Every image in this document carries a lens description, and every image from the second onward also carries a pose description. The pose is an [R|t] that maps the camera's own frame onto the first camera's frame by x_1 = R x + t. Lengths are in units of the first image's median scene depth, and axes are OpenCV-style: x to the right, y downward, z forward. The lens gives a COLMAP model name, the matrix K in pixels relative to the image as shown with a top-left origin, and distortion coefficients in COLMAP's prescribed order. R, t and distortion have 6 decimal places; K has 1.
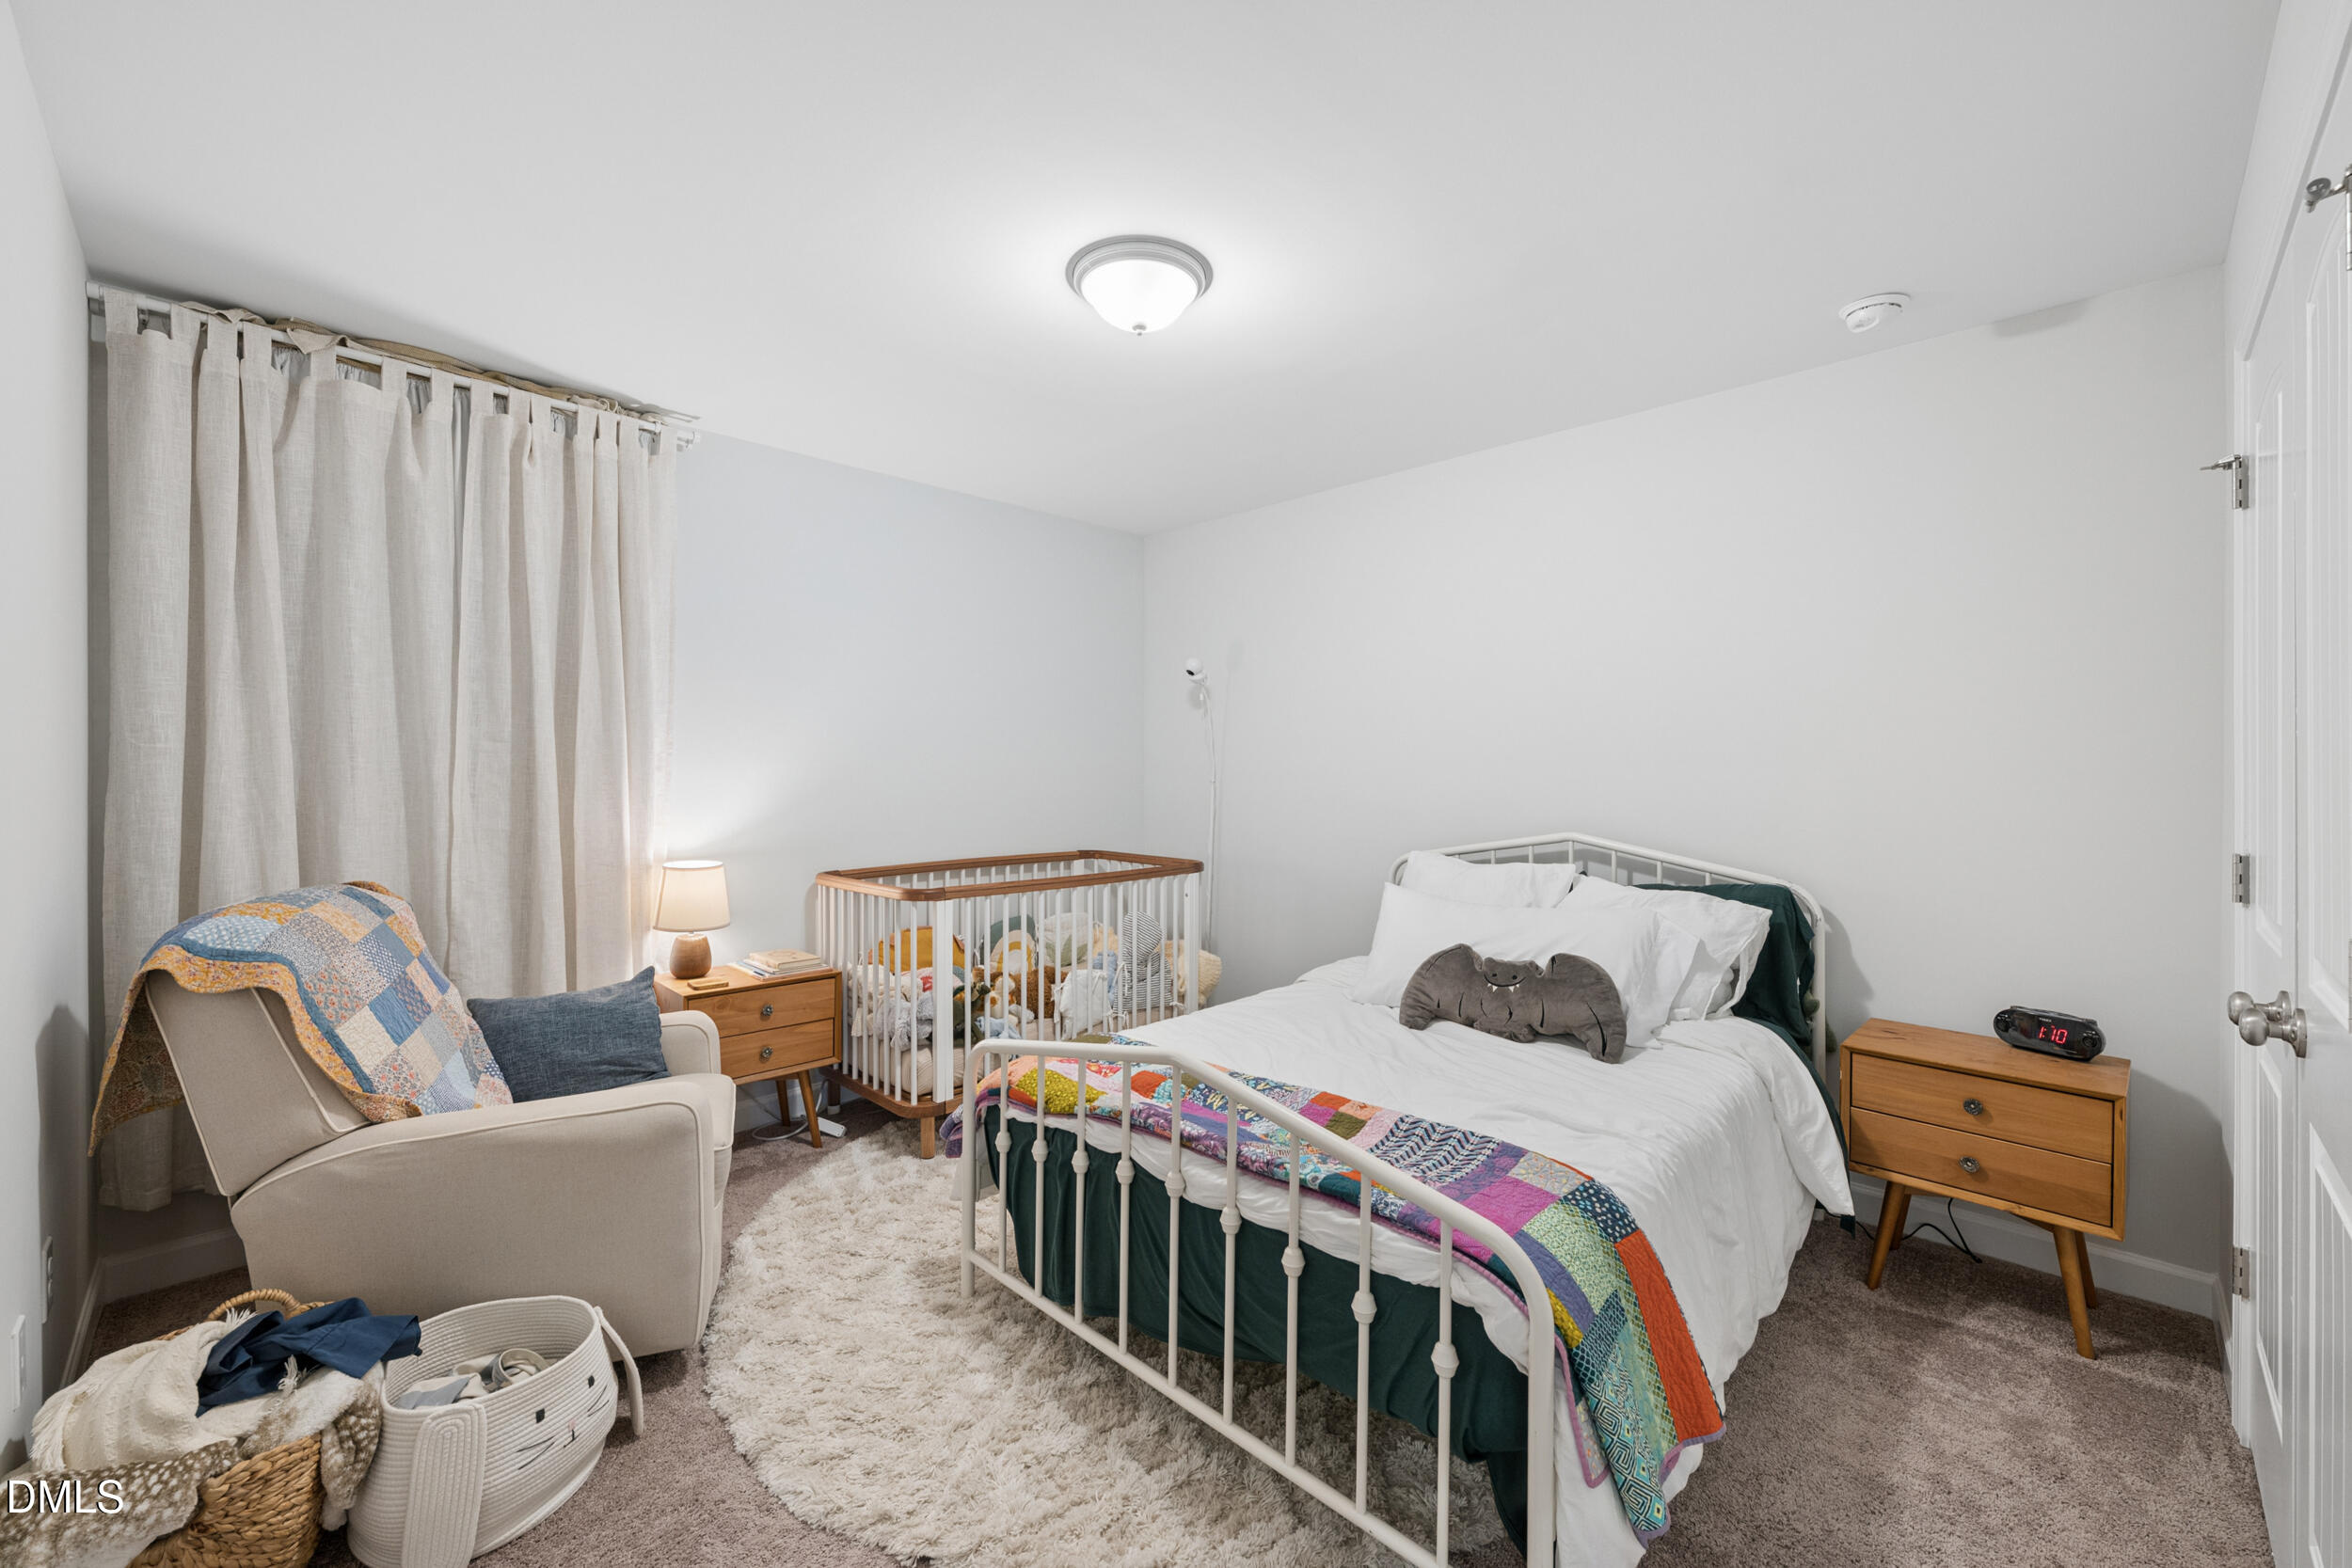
lens RADIAL K [[928.9, 0, 1178.0], [0, 928.9, 772.7], [0, 0, 1]] dist [-0.002558, 0.000099]
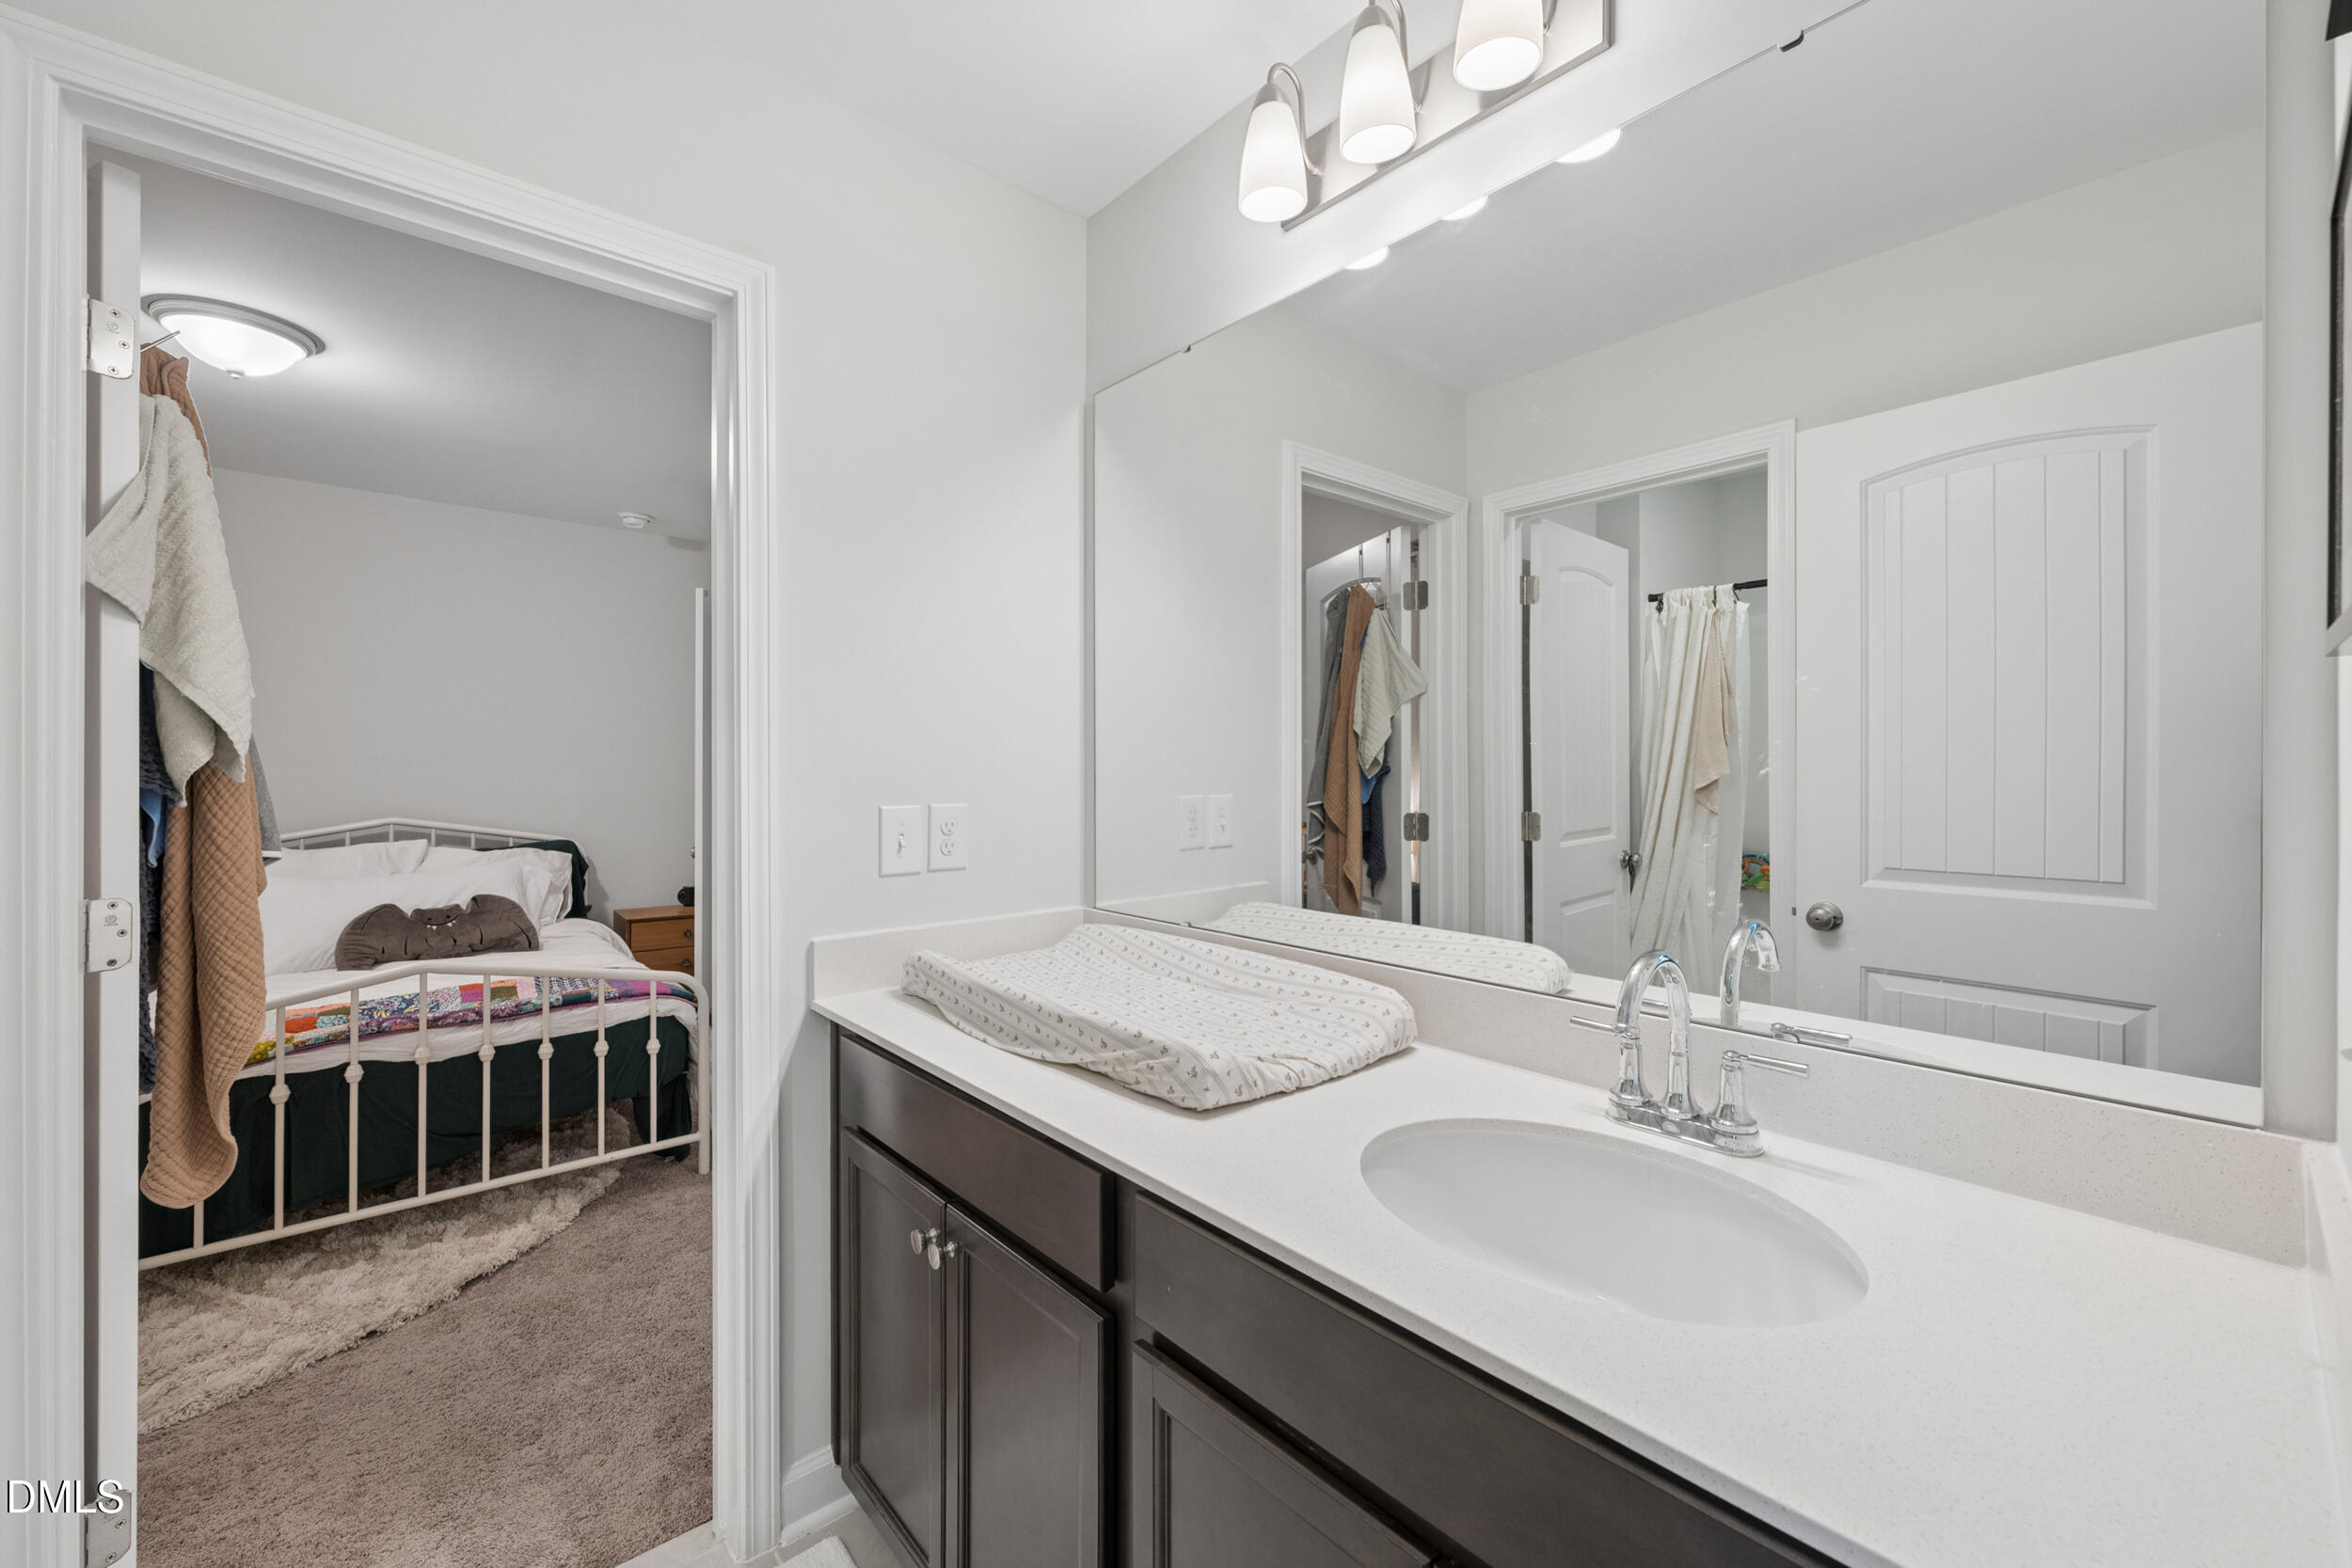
lens RADIAL K [[928.9, 0, 1180.7], [0, 928.9, 769.1], [0, 0, 1]] dist [-0.002558, 0.000099]
pose [[0.060845, 0.003576, 0.998141, -1.375778], [-0.000535, 0.999994, -0.003550, 0.005071], [-0.998147, -0.000318, 0.060846, -0.257083]]
